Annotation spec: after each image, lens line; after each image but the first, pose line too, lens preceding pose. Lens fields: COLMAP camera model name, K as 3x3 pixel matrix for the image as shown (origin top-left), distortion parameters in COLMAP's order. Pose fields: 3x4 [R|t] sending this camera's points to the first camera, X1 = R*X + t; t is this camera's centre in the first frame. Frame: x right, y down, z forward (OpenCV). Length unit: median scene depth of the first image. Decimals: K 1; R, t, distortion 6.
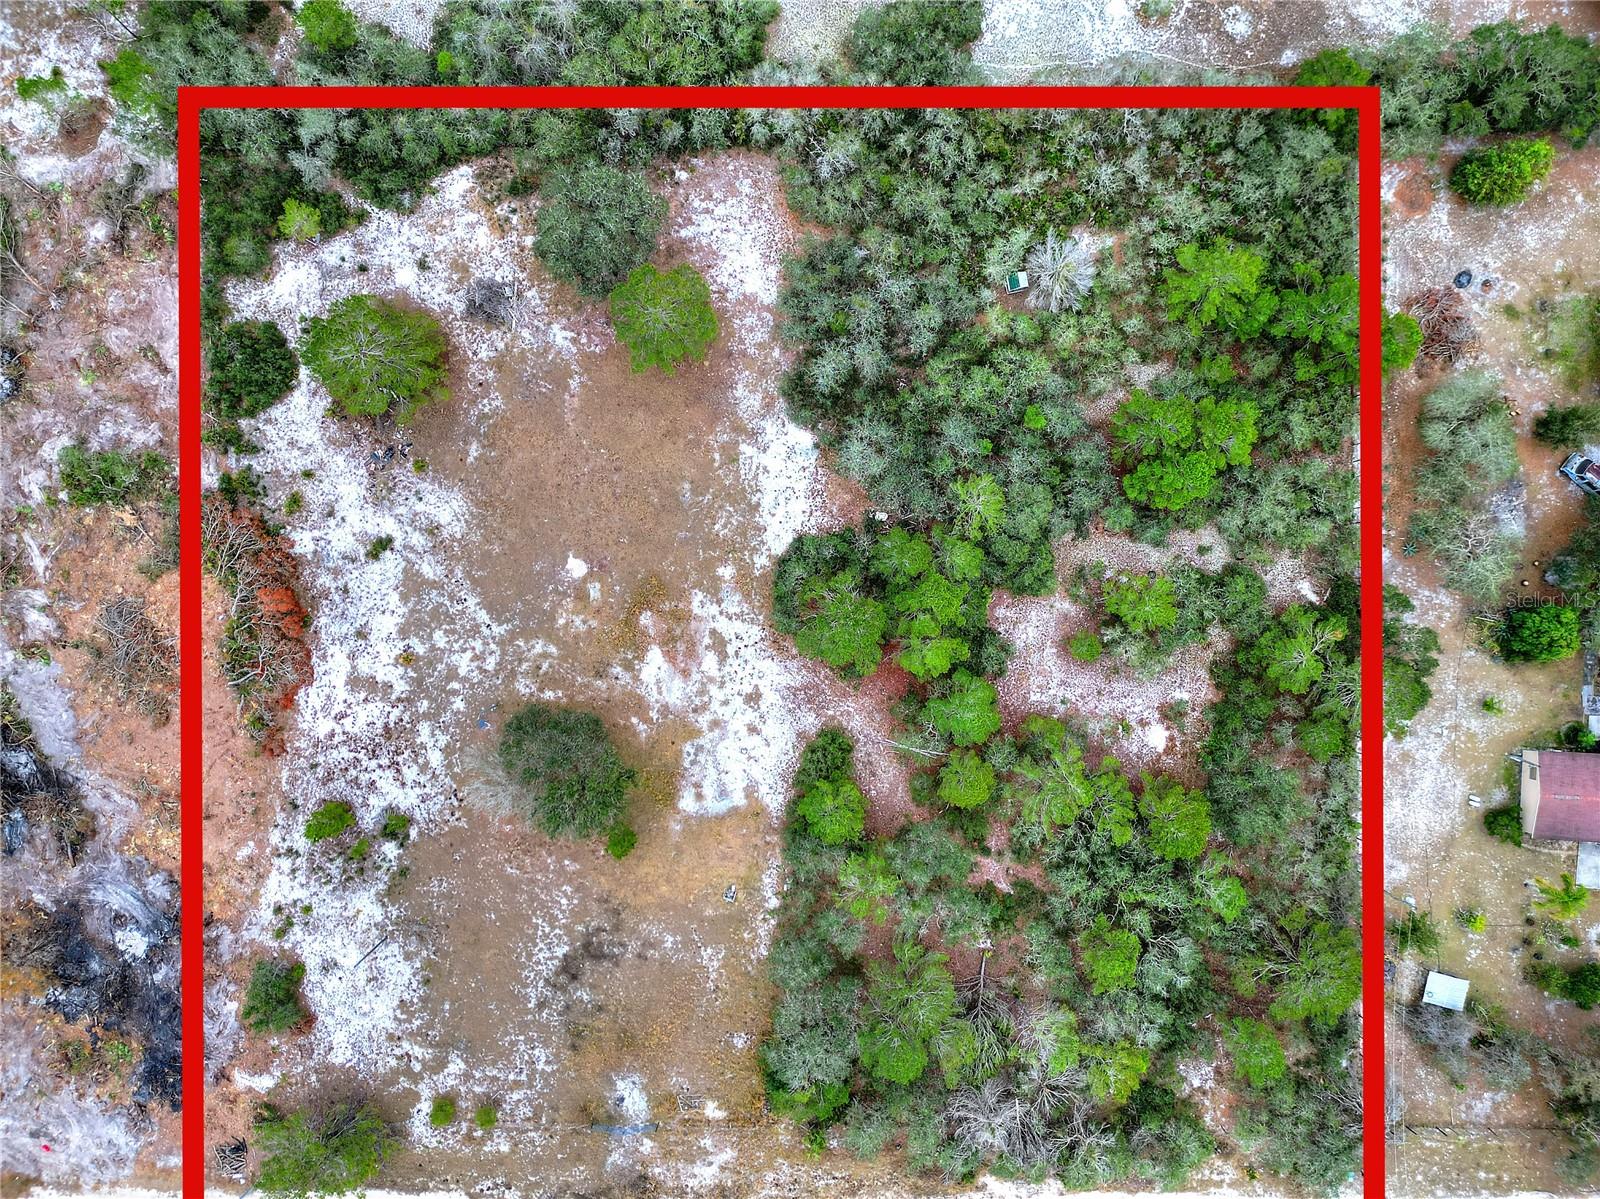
lens RADIAL K [[1108.9, 0, 796.8], [0, 1108.9, 606.3], [0, 0, 1]] dist [0.089551, -0.096478]
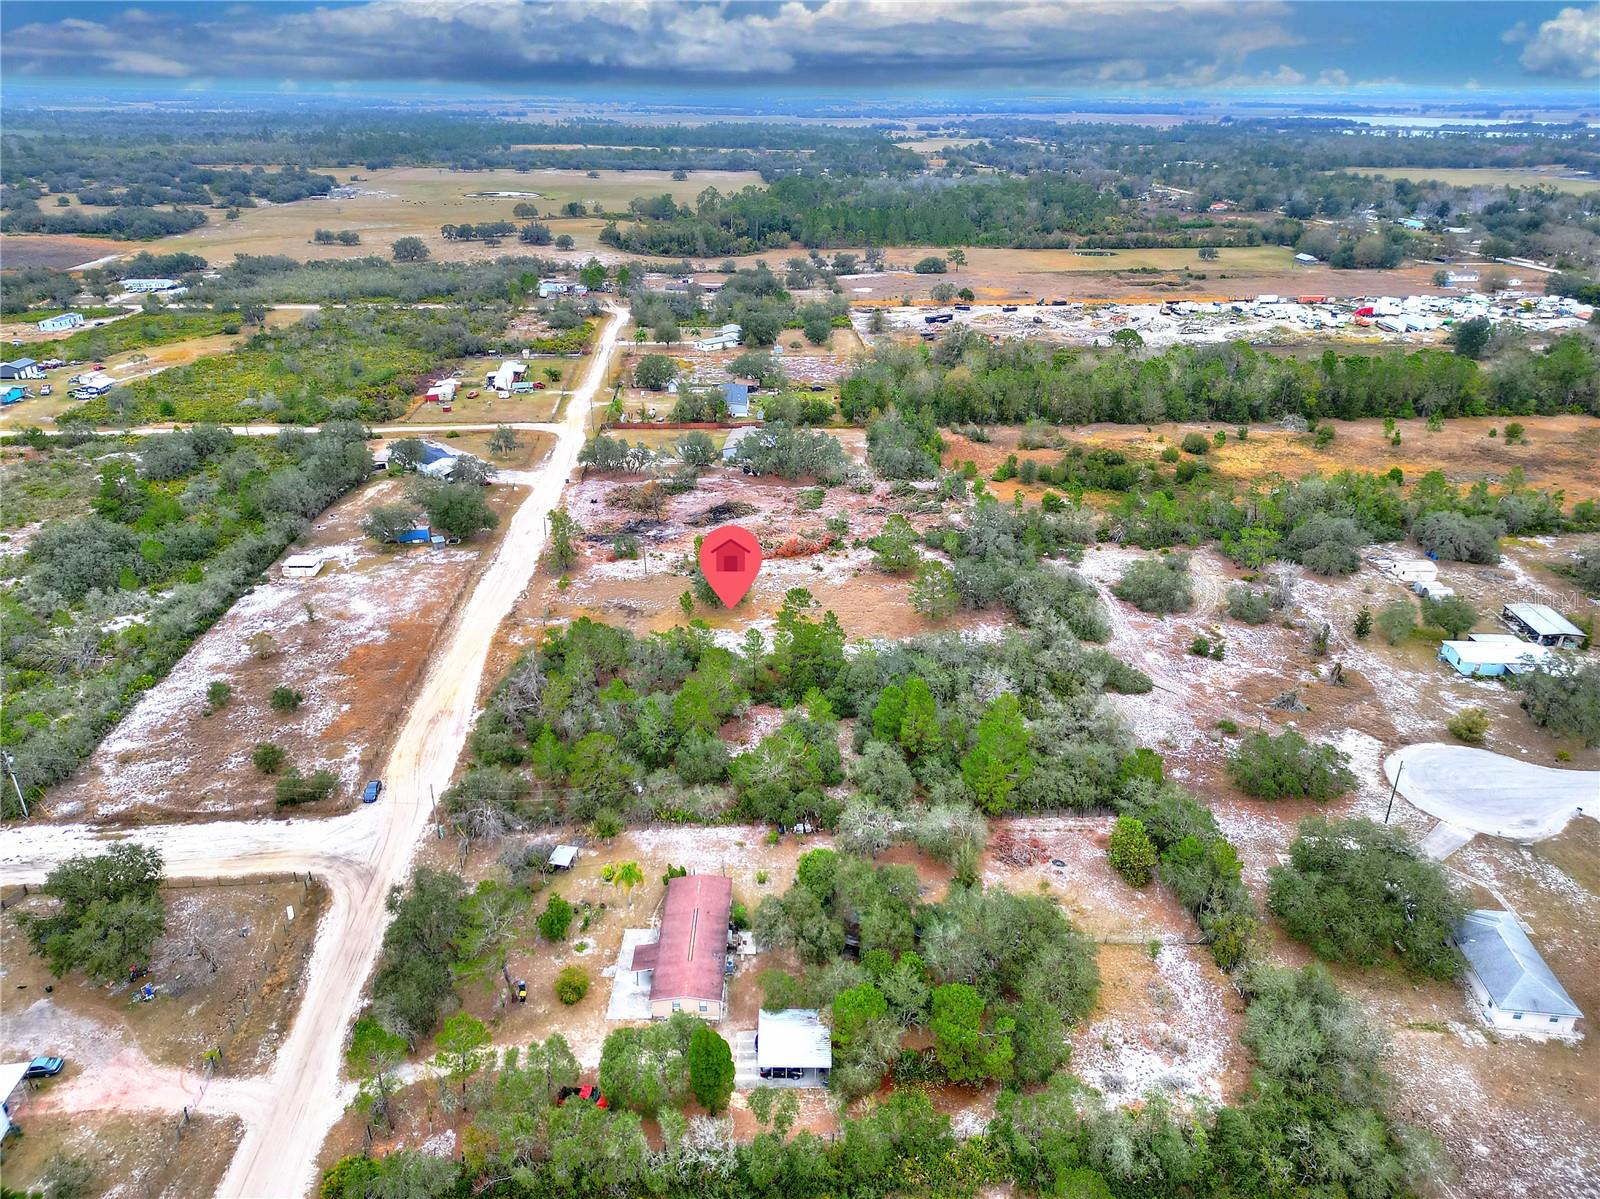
lens RADIAL K [[1106.1, 0, 795.3], [0, 1106.1, 595.3], [0, 0, 1]] dist [0.108686, -0.123556]
pose [[0.052956, 0.425854, -0.903241, 1.703891], [-0.998570, 0.015945, -0.051028, 0.110992], [-0.007329, 0.904651, 0.426089, 0.091939]]
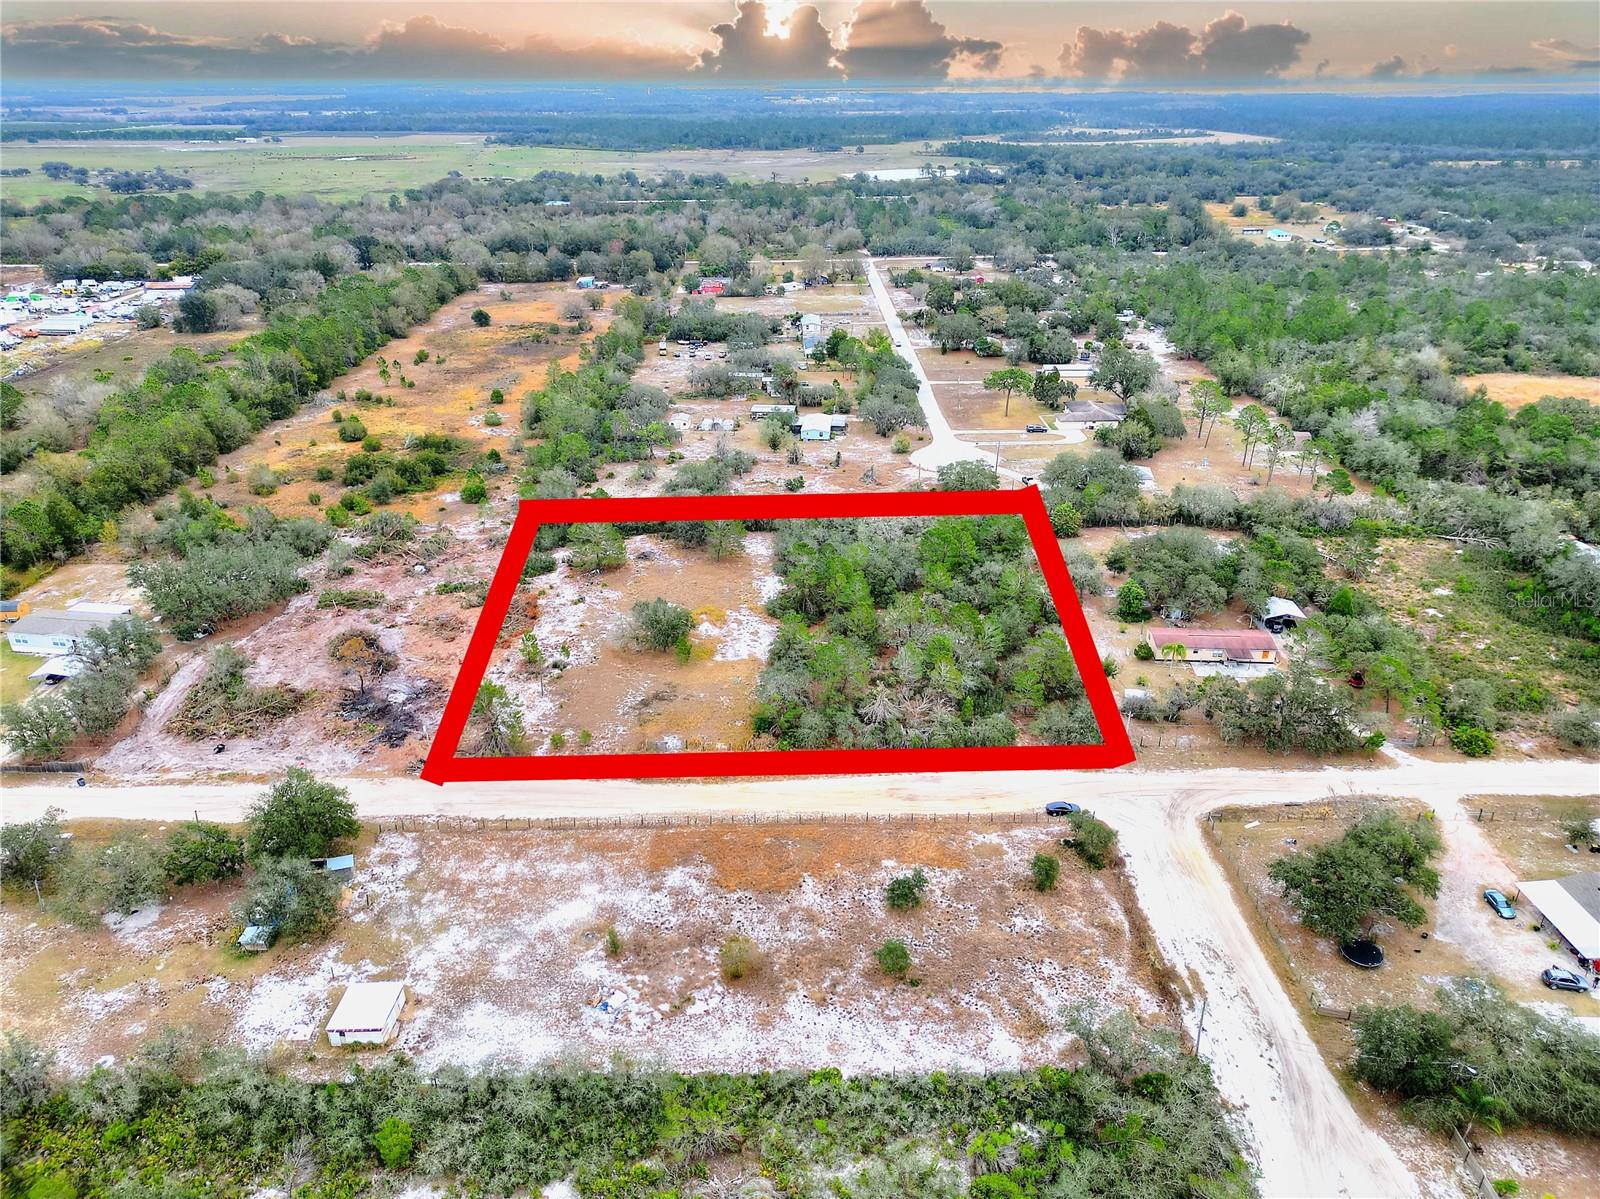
lens RADIAL K [[1108.9, 0, 796.8], [0, 1108.9, 606.3], [0, 0, 1]] dist [0.089551, -0.096478]
pose [[0.999891, 0.014112, 0.004227, 0.026374], [-0.002199, 0.426740, -0.904372, 1.853263], [-0.014566, 0.904264, 0.426724, 0.120191]]
